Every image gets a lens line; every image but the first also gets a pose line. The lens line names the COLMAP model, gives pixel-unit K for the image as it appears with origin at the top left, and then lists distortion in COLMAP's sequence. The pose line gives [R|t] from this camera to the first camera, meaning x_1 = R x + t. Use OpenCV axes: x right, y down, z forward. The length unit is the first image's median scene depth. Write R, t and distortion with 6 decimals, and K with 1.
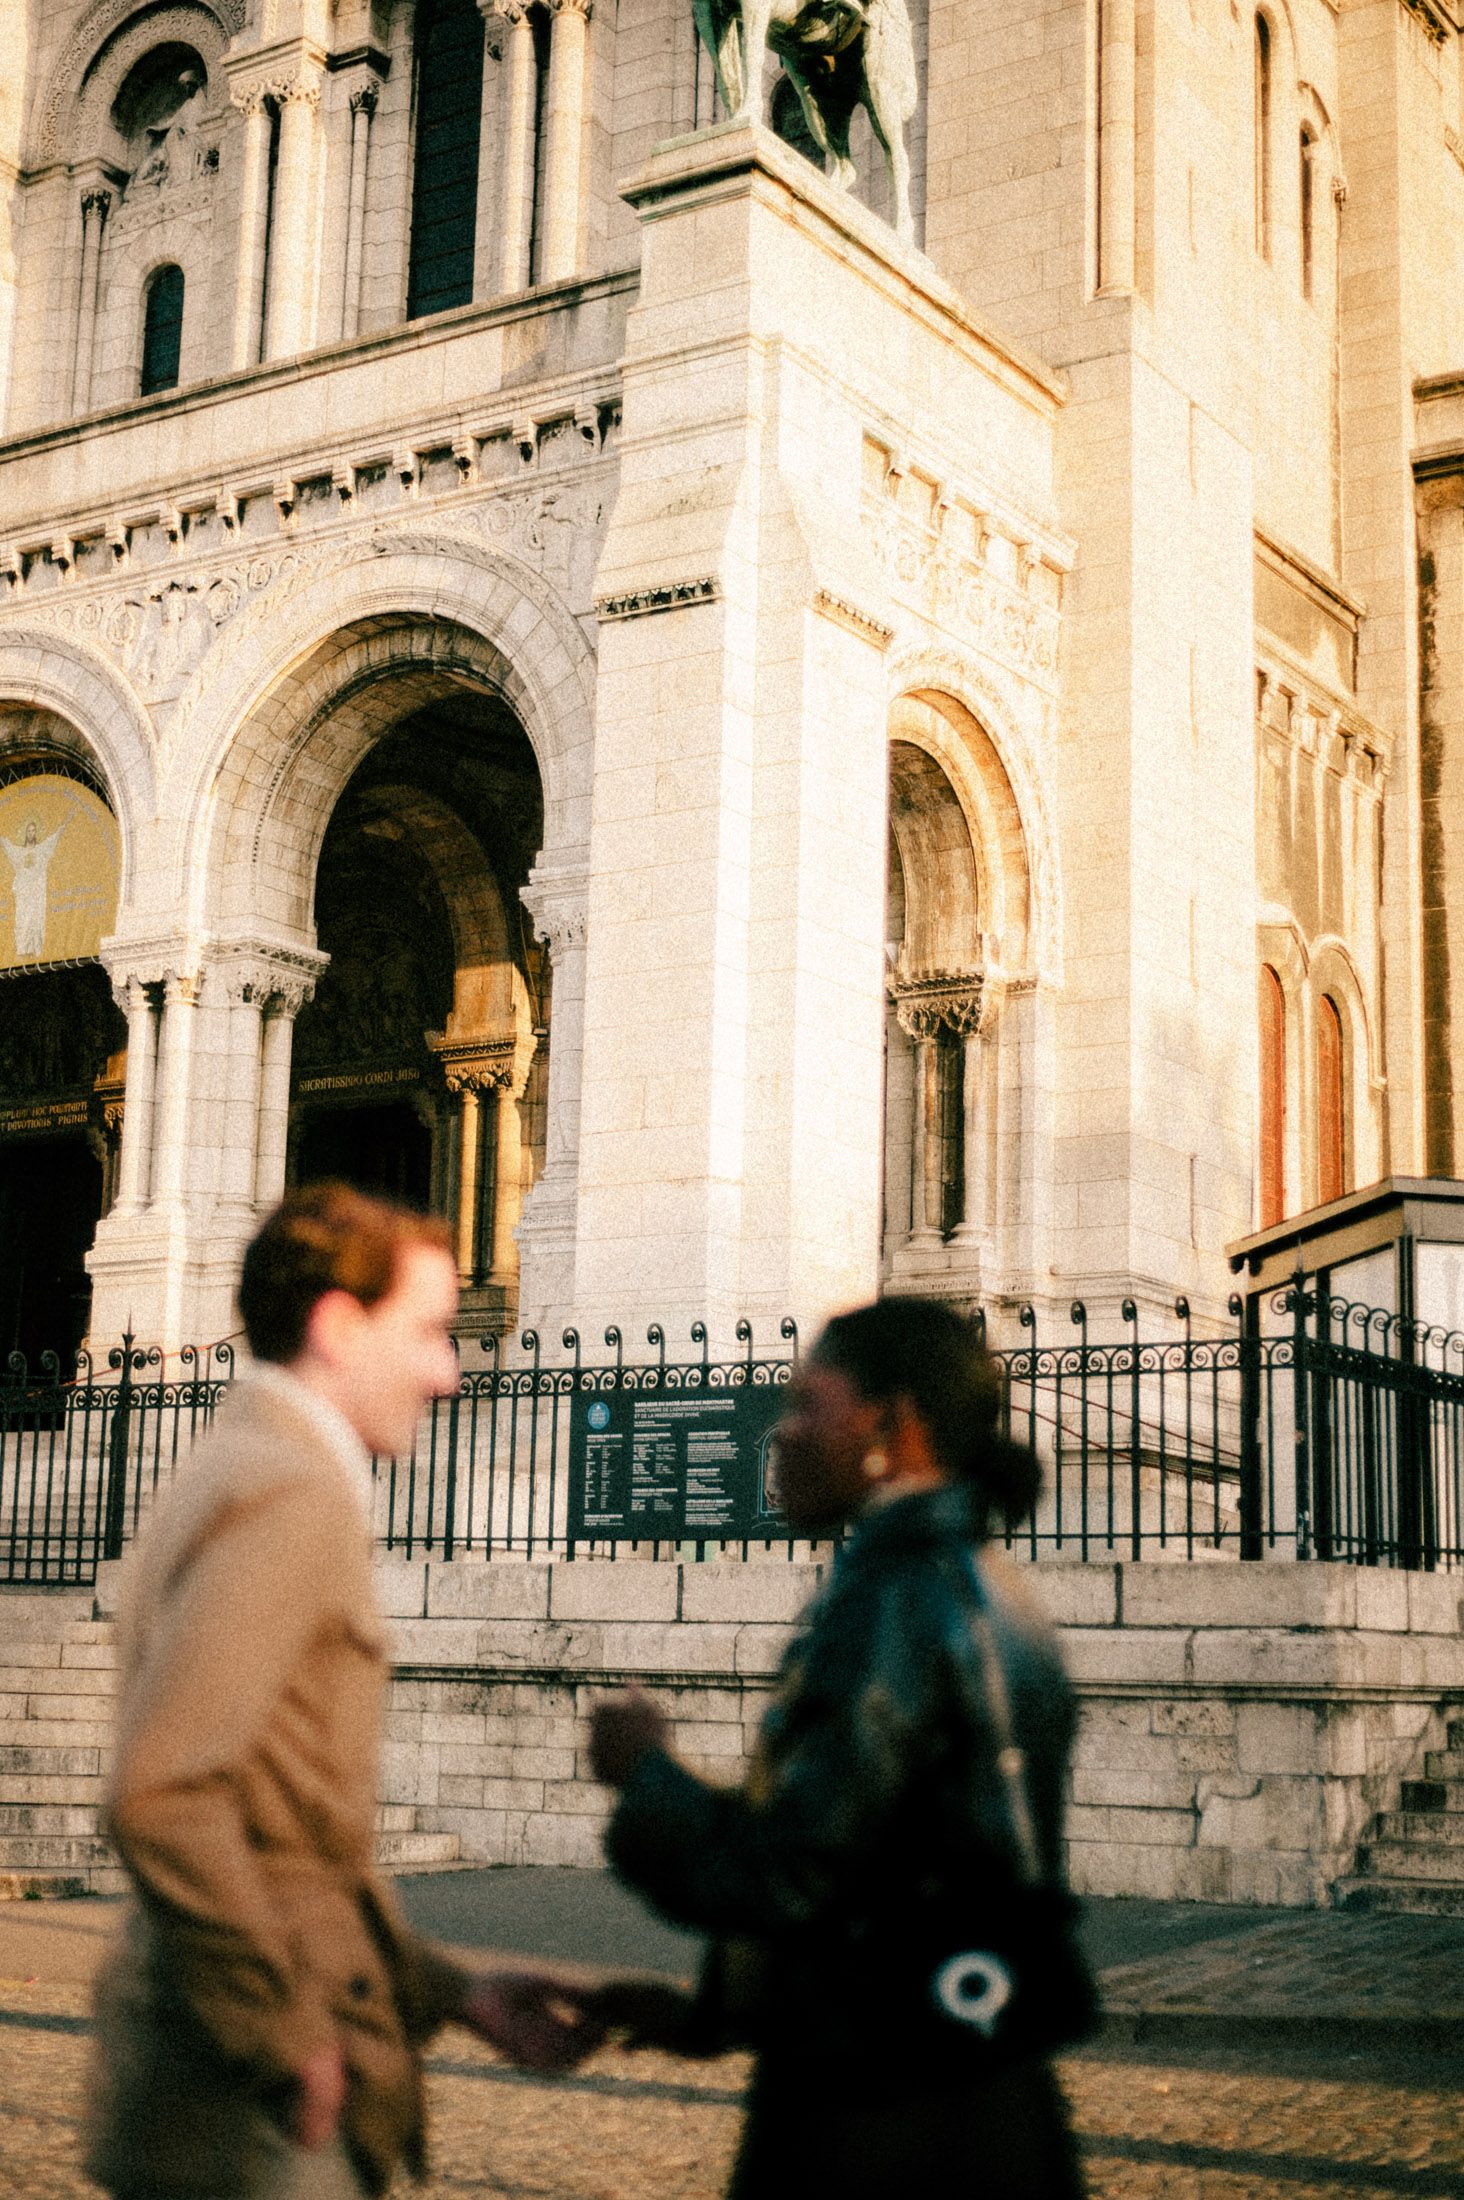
lens RADIAL K [[3209.9, 0, 732.0], [0, 3209.9, 1100.0], [0, 0, 1]] dist [-0.023873, 0.018781]
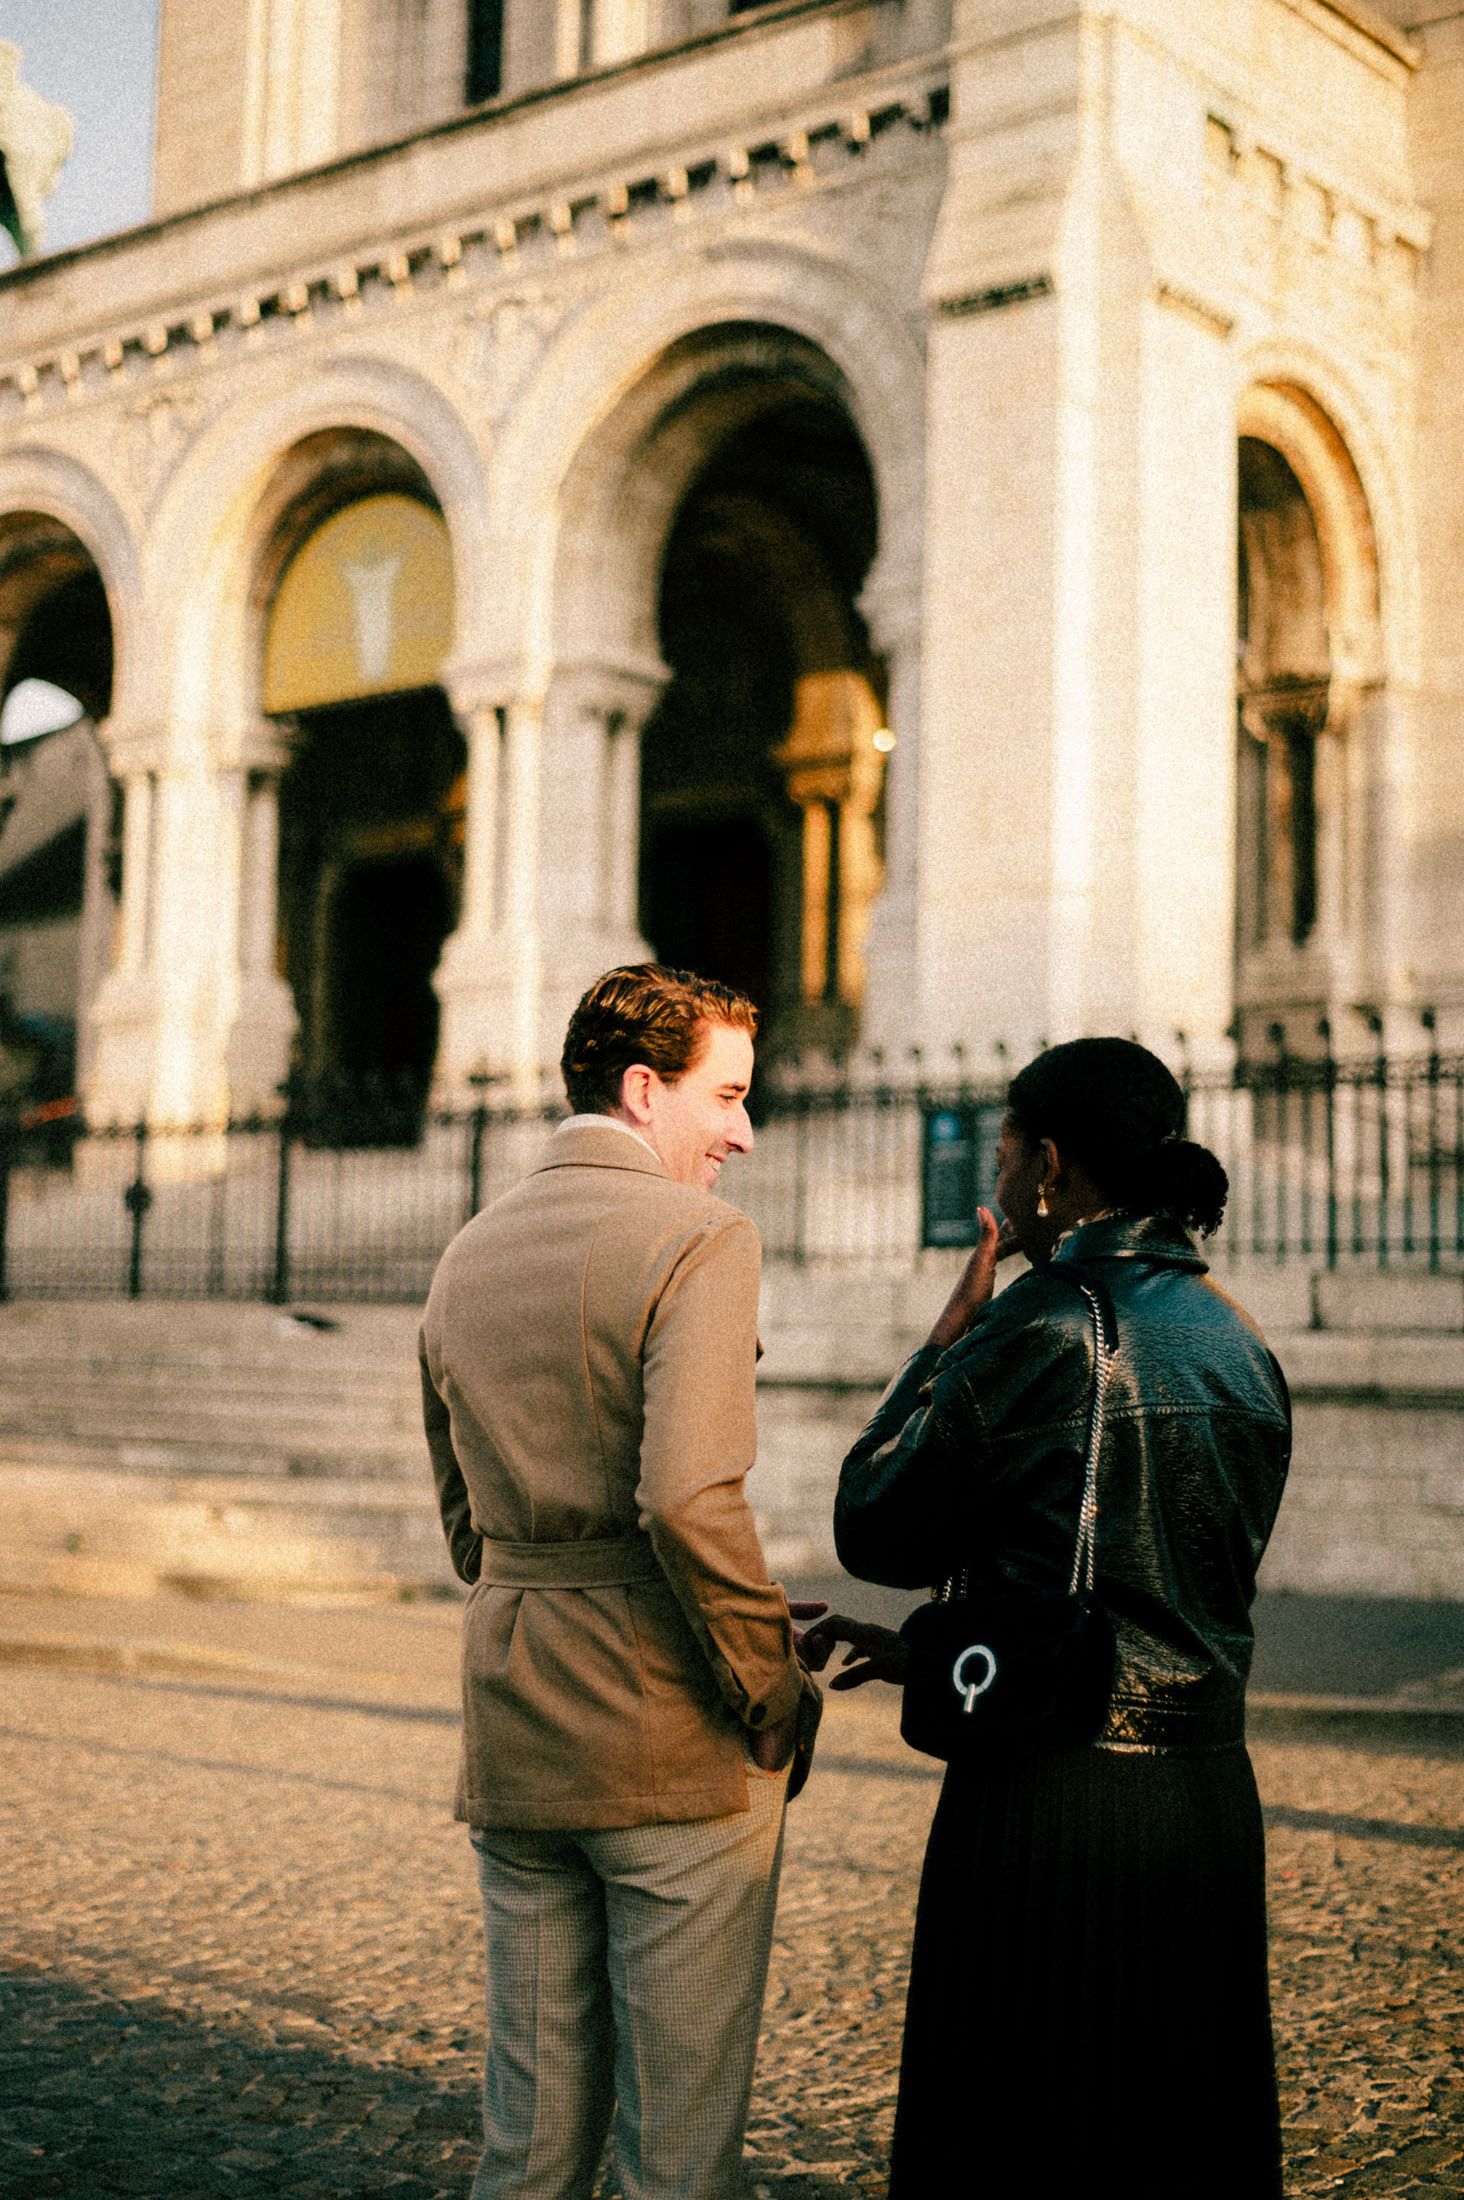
lens RADIAL K [[3246.3, 0, 732.0], [0, 3246.3, 1100.0], [0, 0, 1]] dist [-0.031467, 0.087595]
pose [[0.993870, -0.014282, -0.109632, 0.002264], [0.024144, 0.995725, 0.089158, -0.001917], [0.107890, -0.091259, 0.989965, -0.008941]]
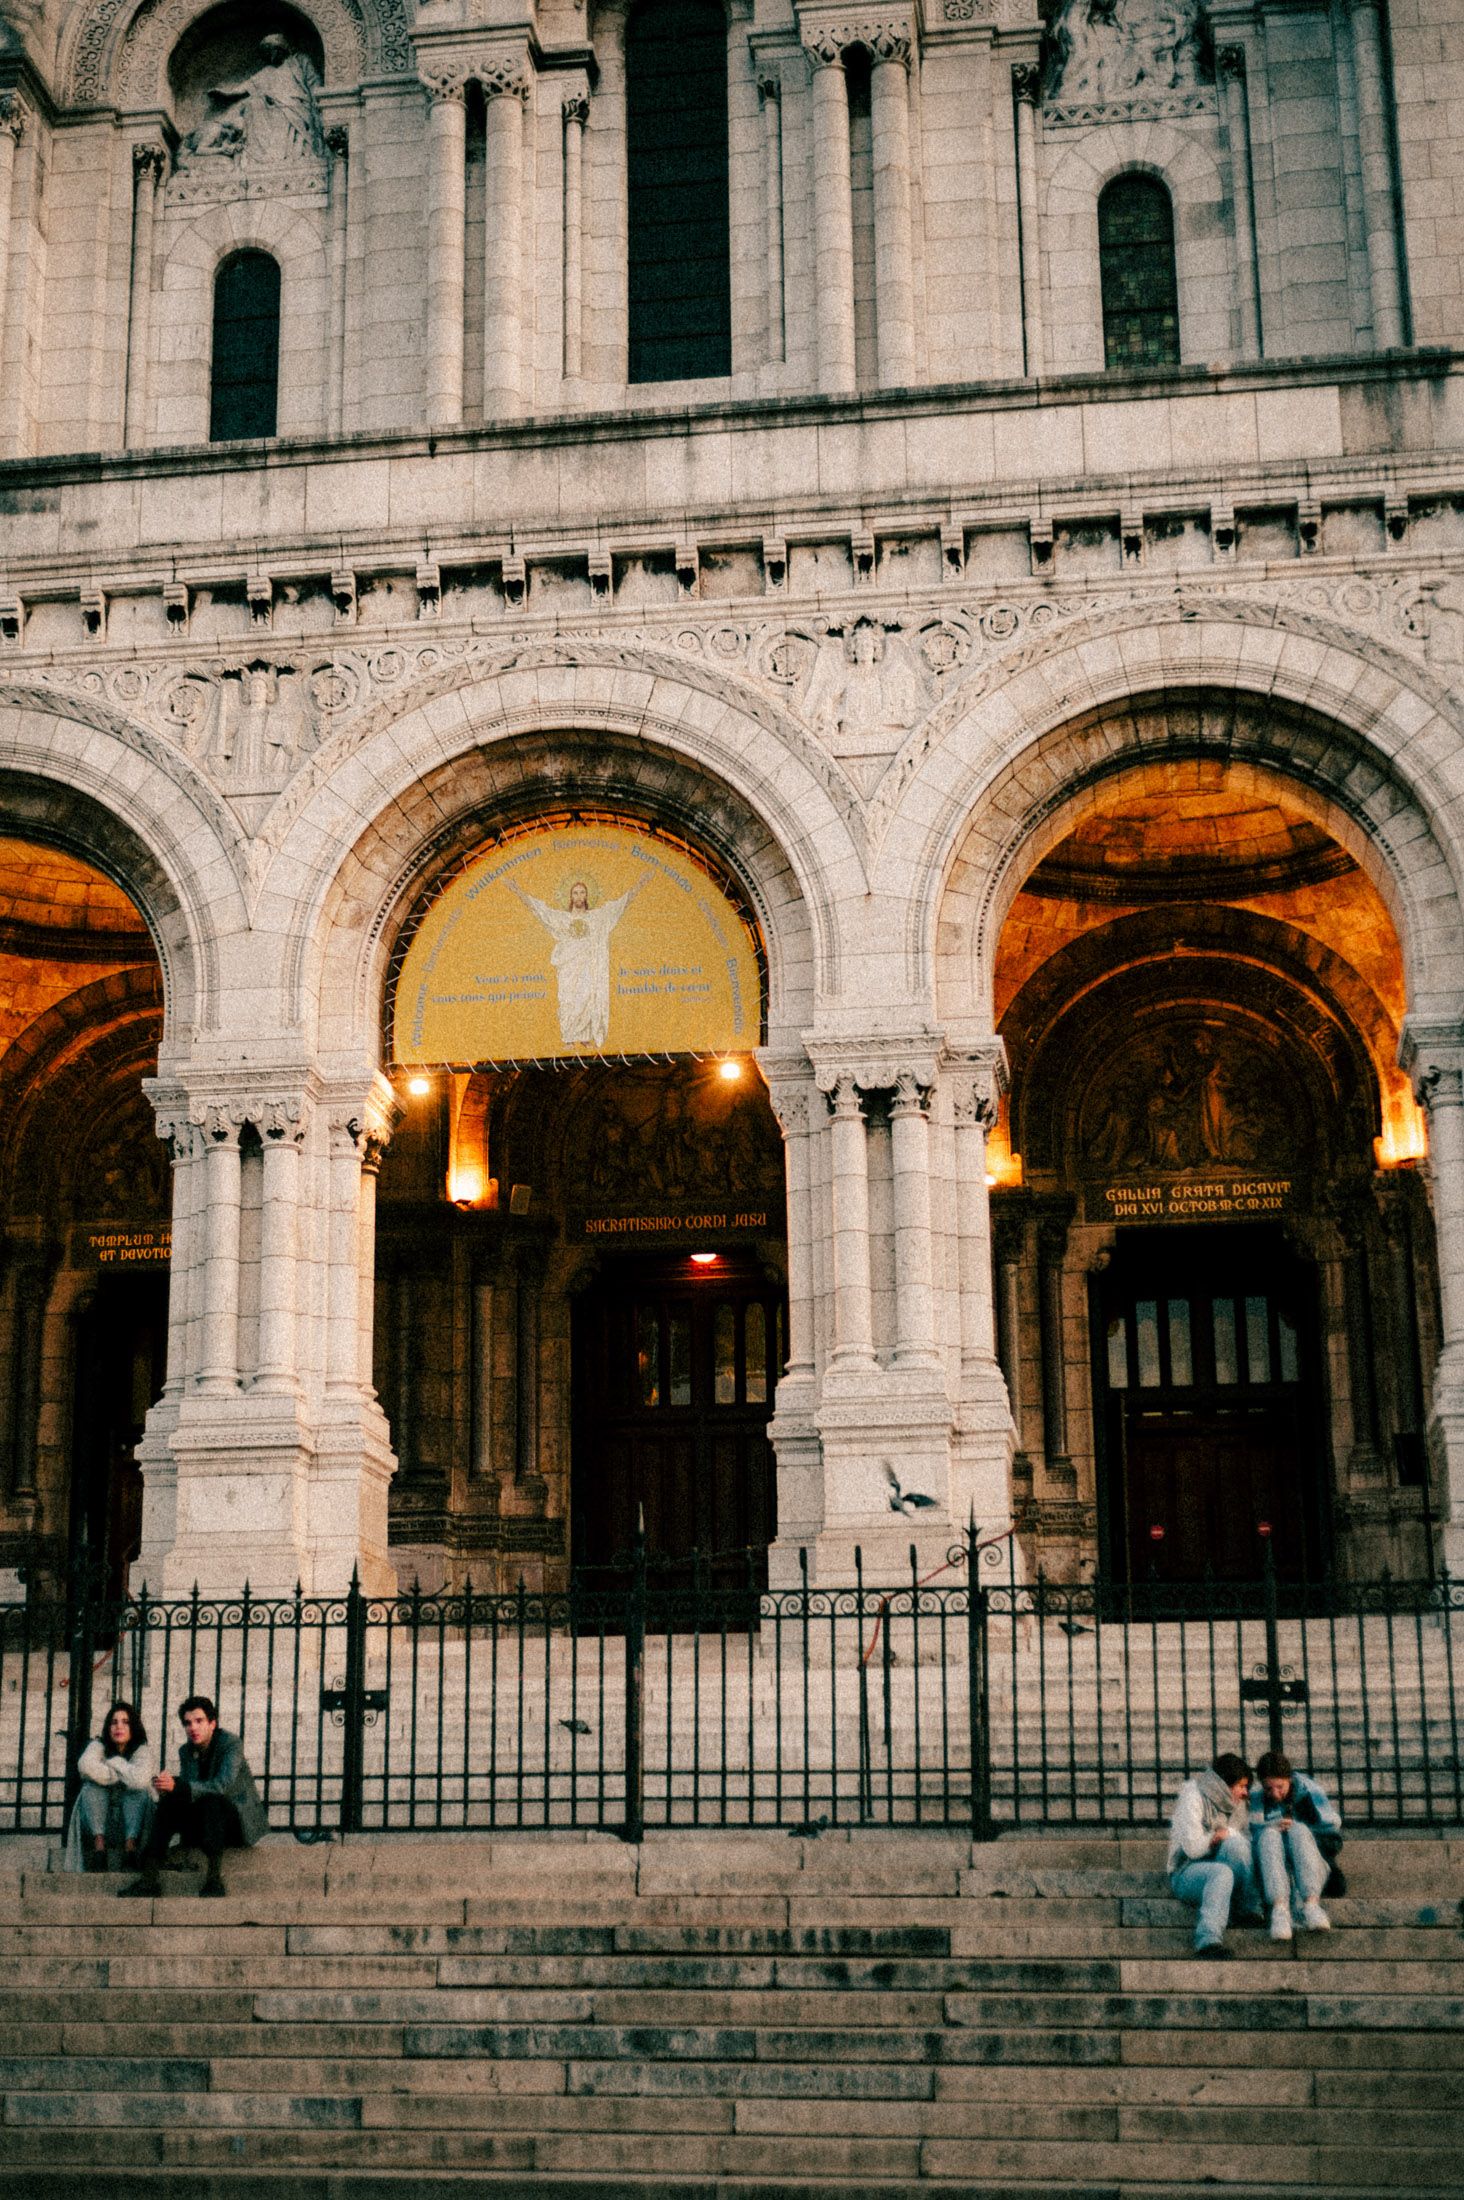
lens RADIAL K [[3364.1, 0, 730.4], [0, 3364.1, 1064.3], [0, 0, 1]] dist [-0.008590, -0.011630]
pose [[0.914615, 0.091015, 0.393950, -0.569557], [-0.056918, 0.993615, -0.097414, 0.044695], [-0.400300, 0.066674, 0.913955, 0.228711]]
